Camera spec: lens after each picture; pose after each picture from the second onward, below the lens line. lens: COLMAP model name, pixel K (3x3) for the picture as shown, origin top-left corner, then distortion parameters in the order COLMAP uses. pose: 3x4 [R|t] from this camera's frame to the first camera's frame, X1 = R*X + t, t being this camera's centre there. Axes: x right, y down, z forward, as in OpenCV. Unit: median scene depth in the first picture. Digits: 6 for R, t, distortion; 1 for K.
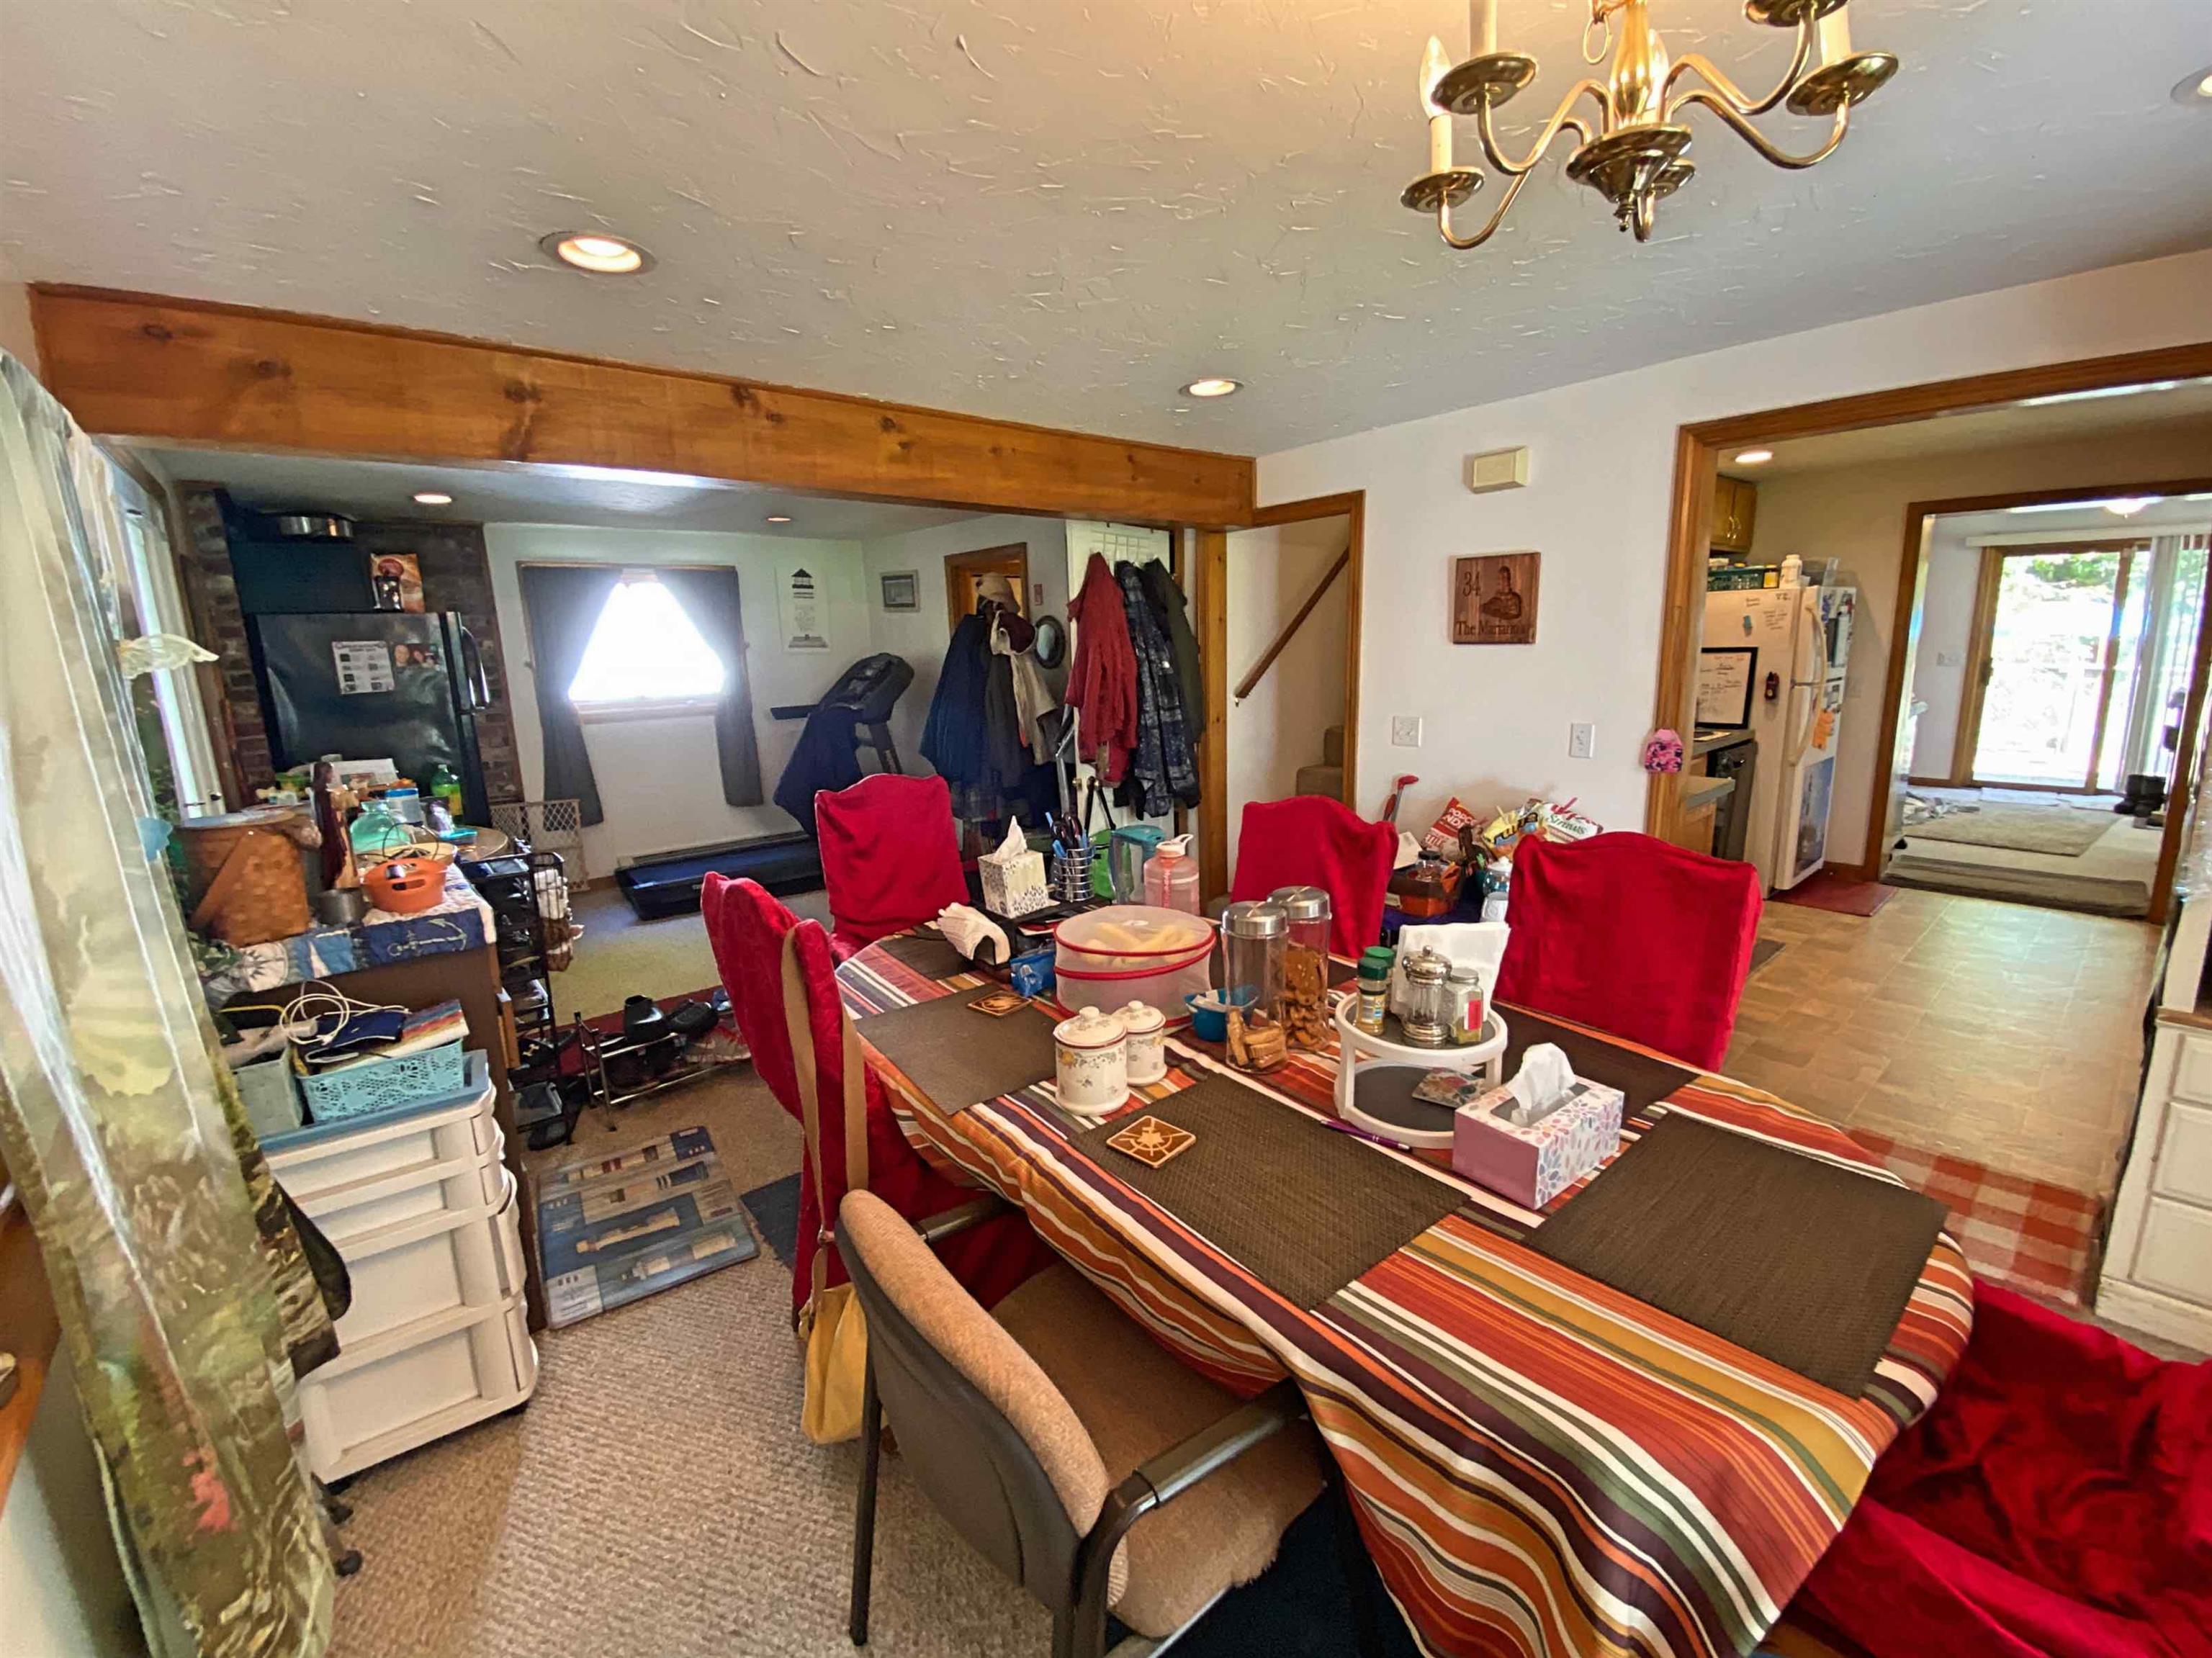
lens RADIAL K [[912.4, 0, 1106.0], [0, 912.4, 829.0], [0, 0, 1]] dist [0.034460, -0.026869]
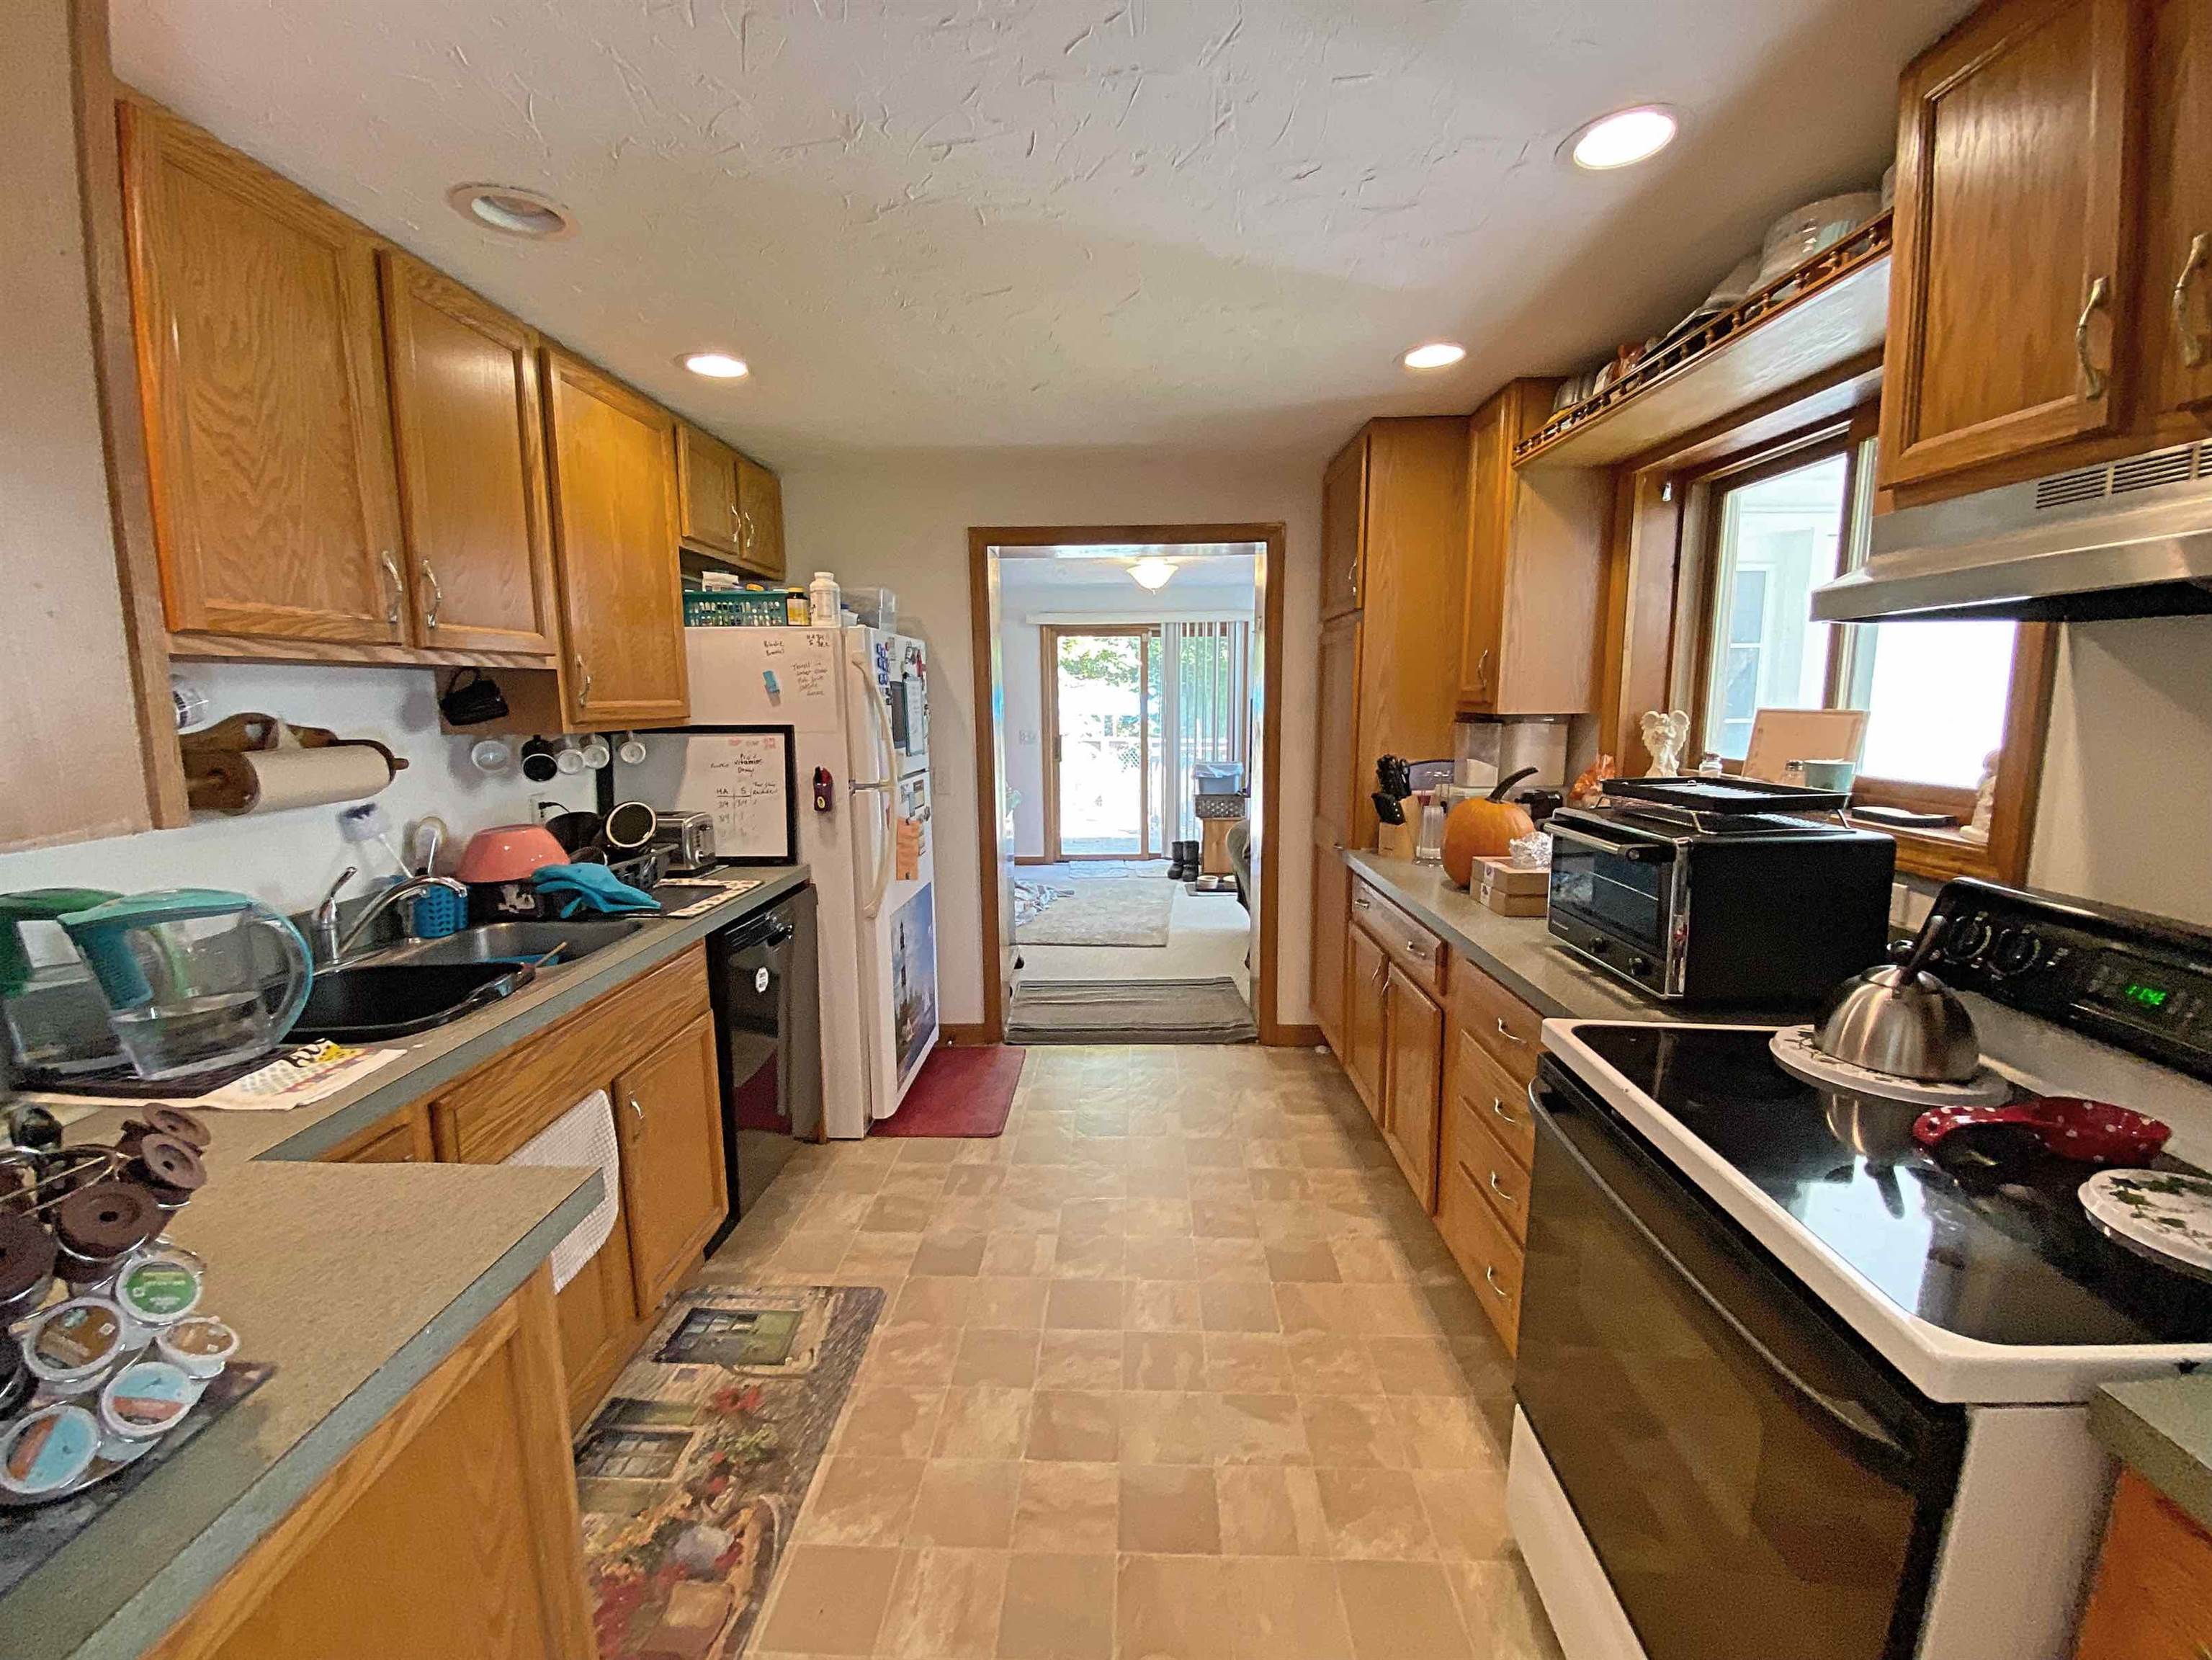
lens RADIAL K [[912.6, 0, 1106.0], [0, 912.6, 830.0], [0, 0, 1]] dist [0.034460, -0.026869]
pose [[0.679799, -0.076684, 0.729378, 0.400689], [0.129070, 0.991506, -0.016054, -0.093536], [-0.721952, 0.105054, 0.683922, 0.453954]]
